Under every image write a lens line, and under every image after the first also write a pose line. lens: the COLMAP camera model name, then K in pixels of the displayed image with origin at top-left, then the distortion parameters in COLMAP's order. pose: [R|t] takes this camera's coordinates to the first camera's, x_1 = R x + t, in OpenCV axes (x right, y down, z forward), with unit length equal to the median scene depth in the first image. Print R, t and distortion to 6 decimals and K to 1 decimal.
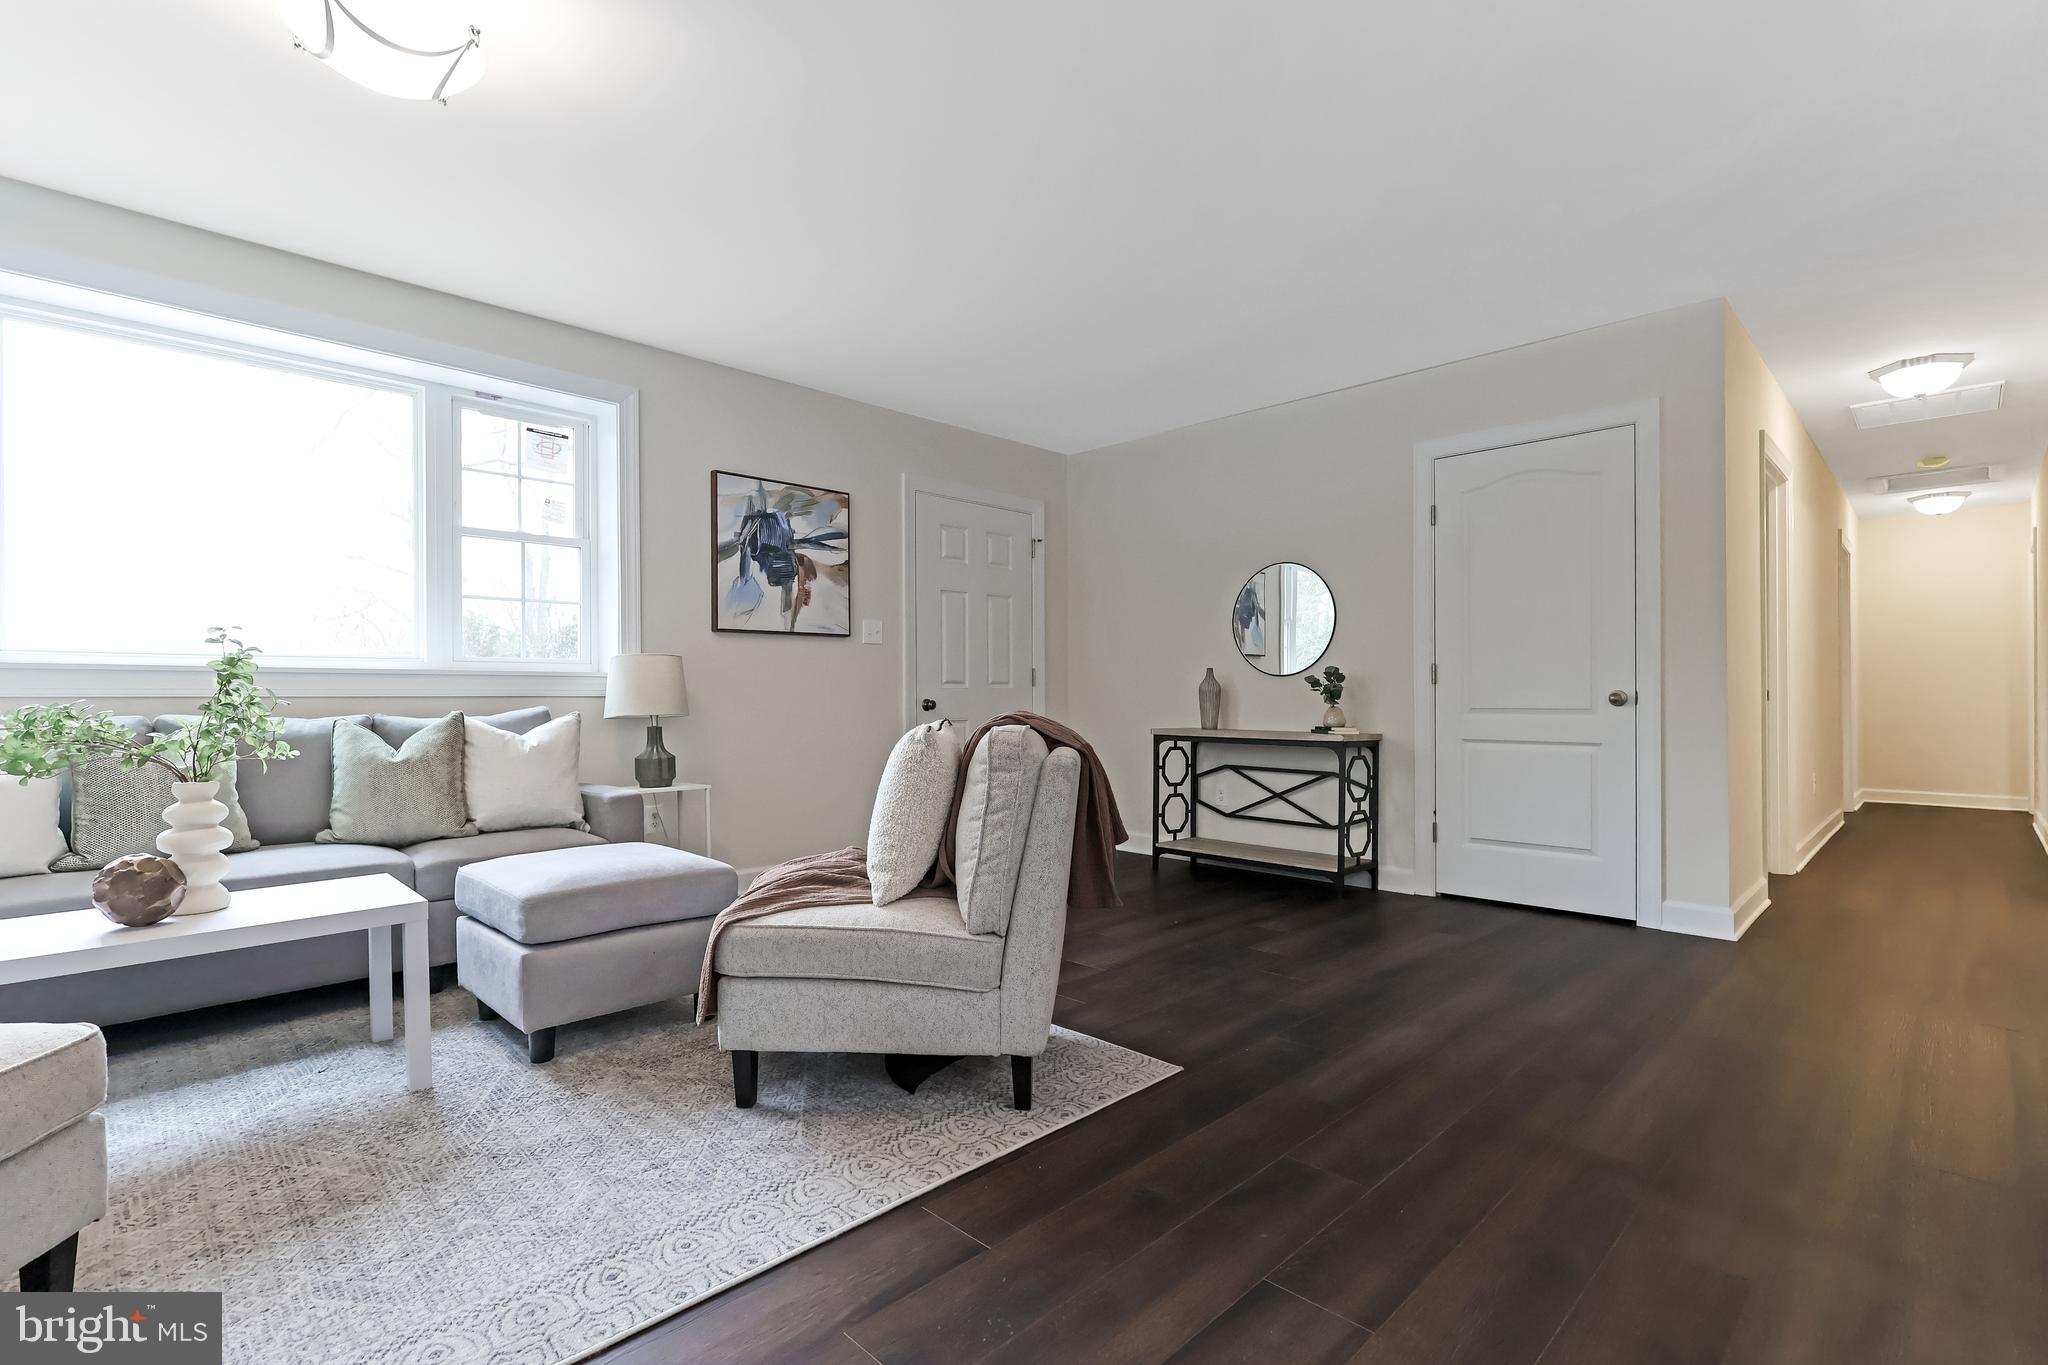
lens RADIAL K [[942.5, 0, 1025.5], [0, 942.5, 687.0], [0, 0, 1]] dist [-0.001278, 0.000994]
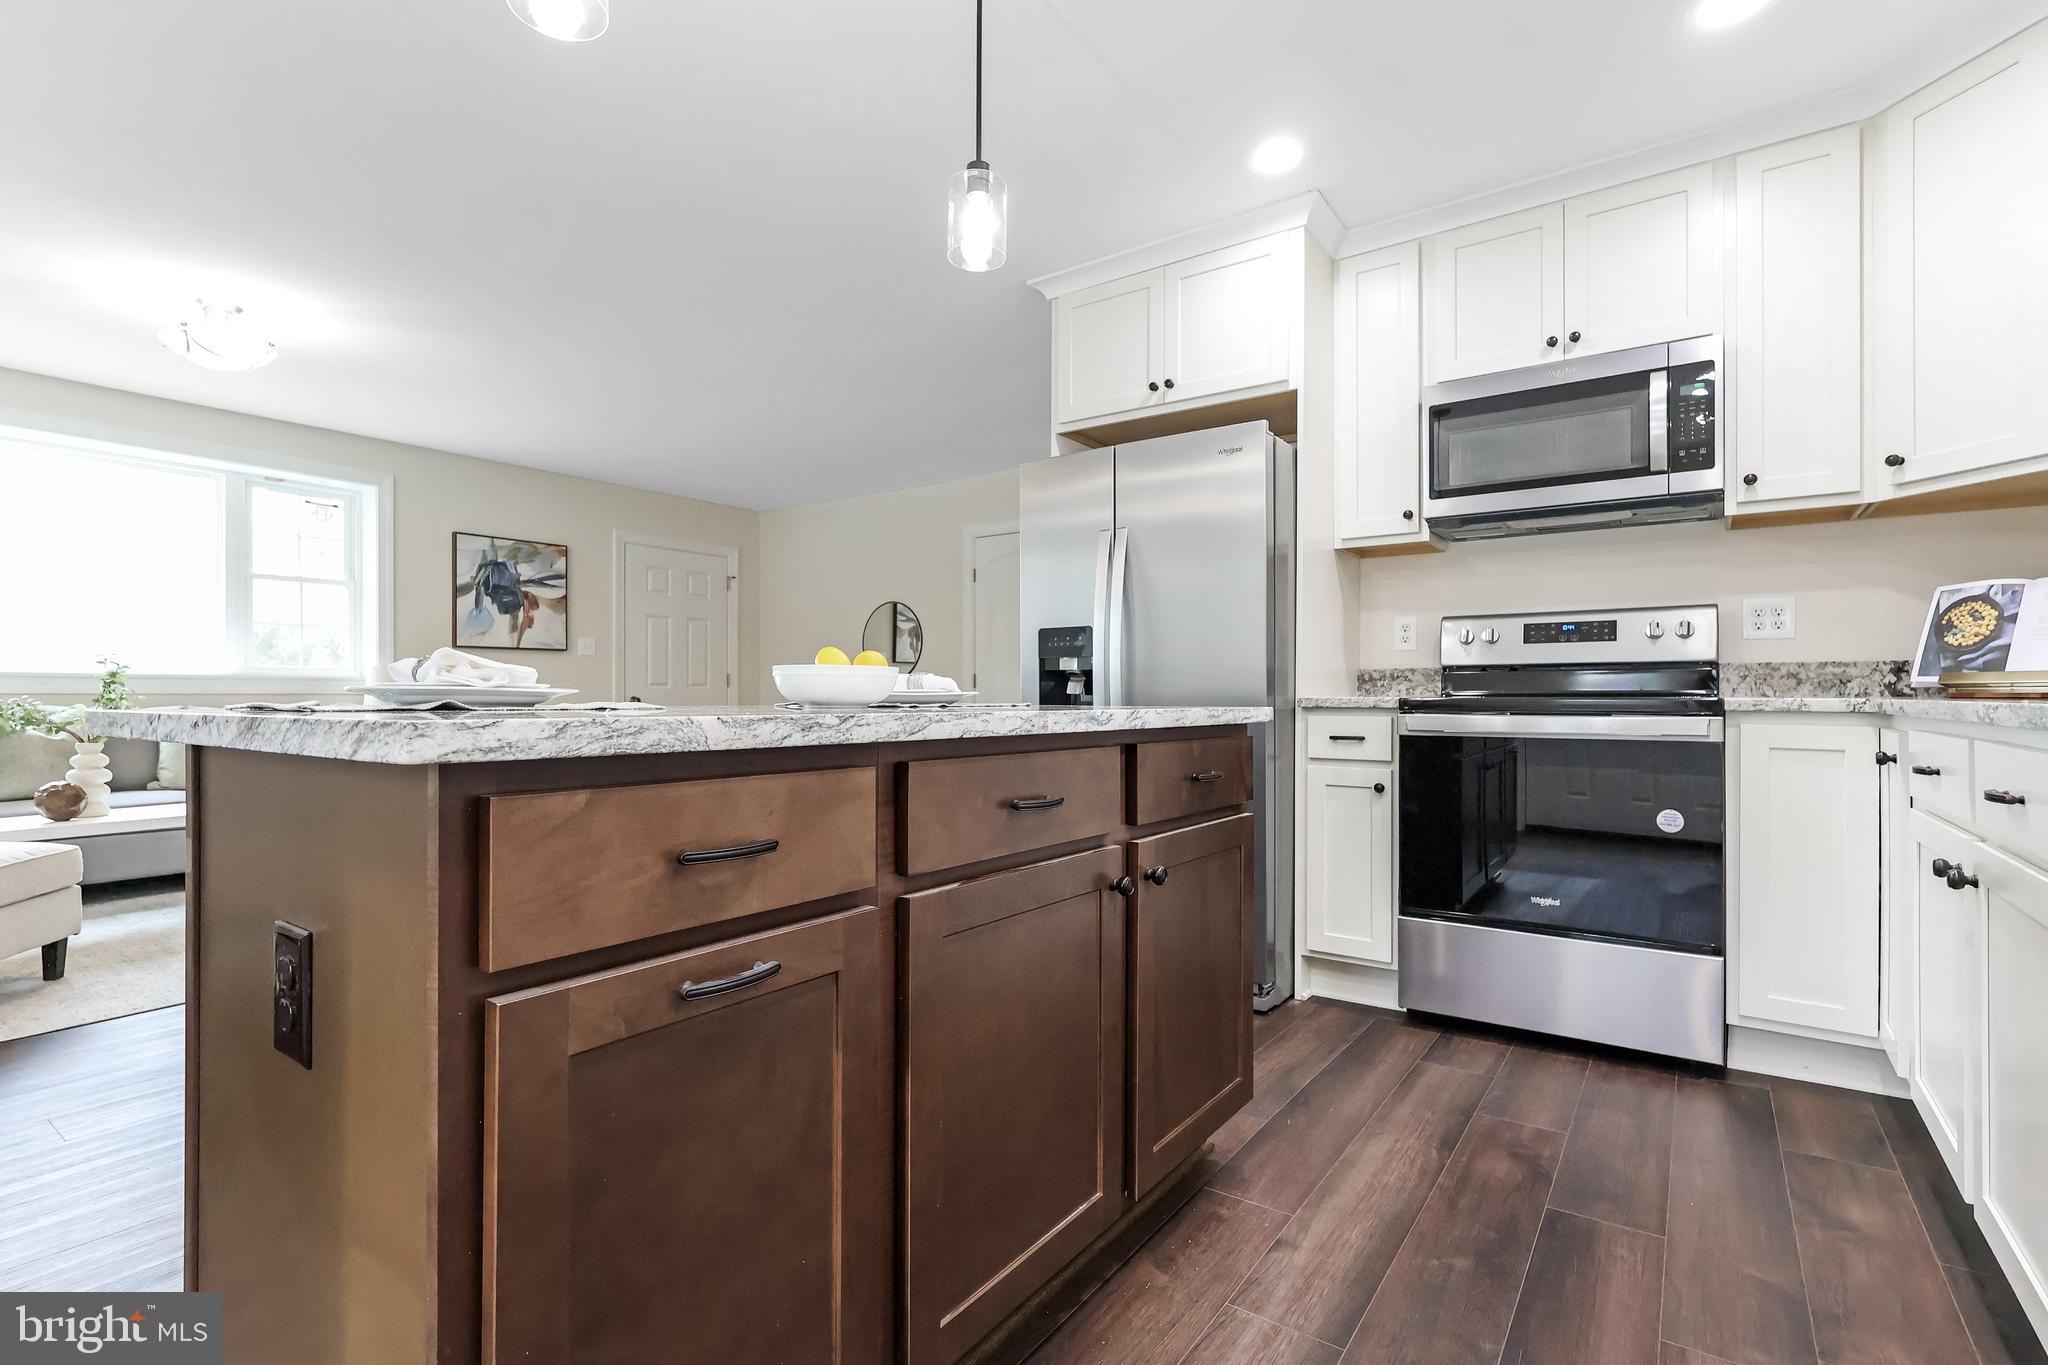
lens RADIAL K [[942.5, 0, 1025.5], [0, 942.5, 687.0], [0, 0, 1]] dist [-0.001278, 0.000994]
pose [[0.987333, 0.005533, 0.158564, 0.275060], [-0.006029, 0.999978, 0.002645, -0.009053], [-0.158546, -0.003568, 0.987345, -0.494441]]
